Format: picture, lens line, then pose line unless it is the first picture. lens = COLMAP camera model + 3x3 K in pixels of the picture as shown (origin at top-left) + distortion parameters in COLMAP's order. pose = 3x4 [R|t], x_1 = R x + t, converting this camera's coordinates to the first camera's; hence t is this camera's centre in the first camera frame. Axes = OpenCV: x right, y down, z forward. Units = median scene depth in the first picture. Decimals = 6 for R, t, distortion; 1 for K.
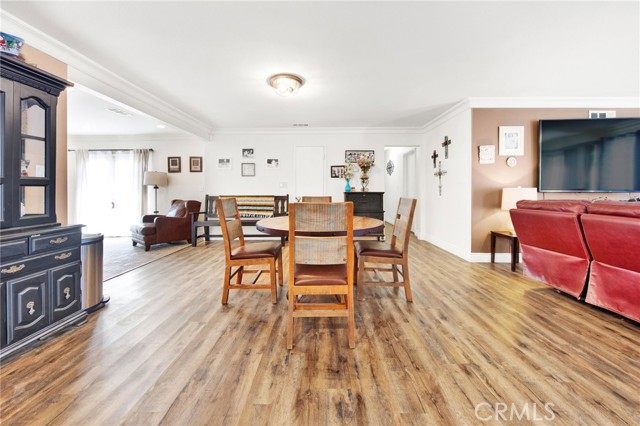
lens RADIAL K [[241.3, 0, 321.3], [0, 241.3, 191.5], [0, 0, 1]] dist [0.000479, 0.000004]
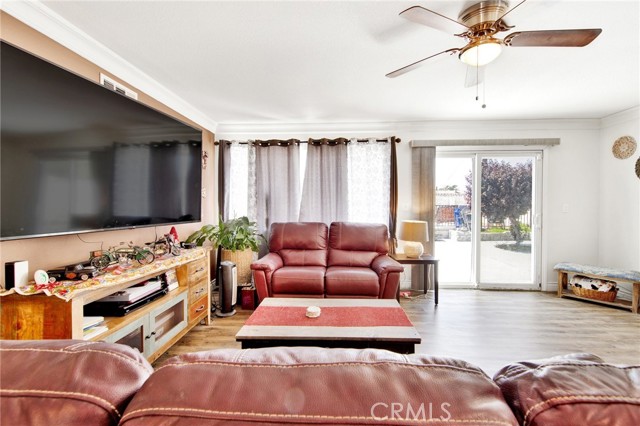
lens RADIAL K [[273.5, 0, 323.7], [0, 273.5, 211.0], [0, 0, 1]] dist [0.001734, -0.000213]
pose [[0.044213, -0.007585, 0.998993, 0.546223], [0.001670, 0.999970, 0.007518, -0.035790], [-0.999021, 0.001336, 0.044225, 0.500018]]
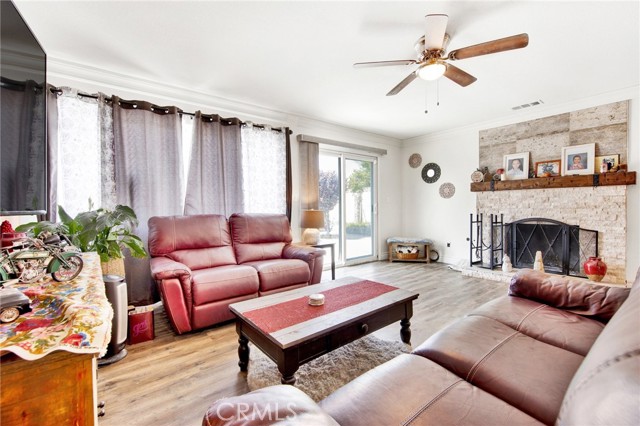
lens RADIAL K [[273.5, 0, 323.7], [0, 273.5, 211.0], [0, 0, 1]] dist [0.001734, -0.000213]
pose [[-0.626191, 0.010769, 0.779596, 0.702103], [0.024413, 0.999685, 0.005800, 0.009127], [-0.779288, 0.022664, -0.626256, 0.848629]]
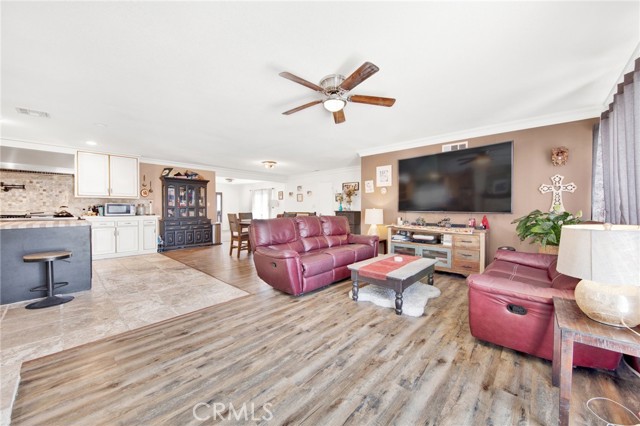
lens RADIAL K [[241.3, 0, 330.6], [0, 241.3, 211.9], [0, 0, 1]] dist [0.000819, -0.000048]
pose [[0.753143, 0.012509, -0.657738, 1.493173], [-0.003993, 0.999888, 0.014444, -0.014460], [0.657845, -0.008252, 0.753108, -0.299569]]
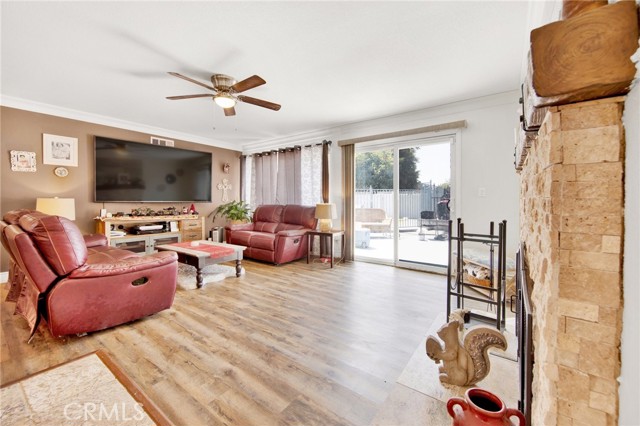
lens RADIAL K [[250.2, 0, 321.7], [0, 250.2, 202.9], [0, 0, 1]] dist [0.000525, -0.000087]
pose [[0.579766, -0.002728, 0.814778, 0.565597], [-0.001098, 0.999991, 0.004130, 0.000191], [-0.814782, -0.003289, 0.579758, -0.472598]]
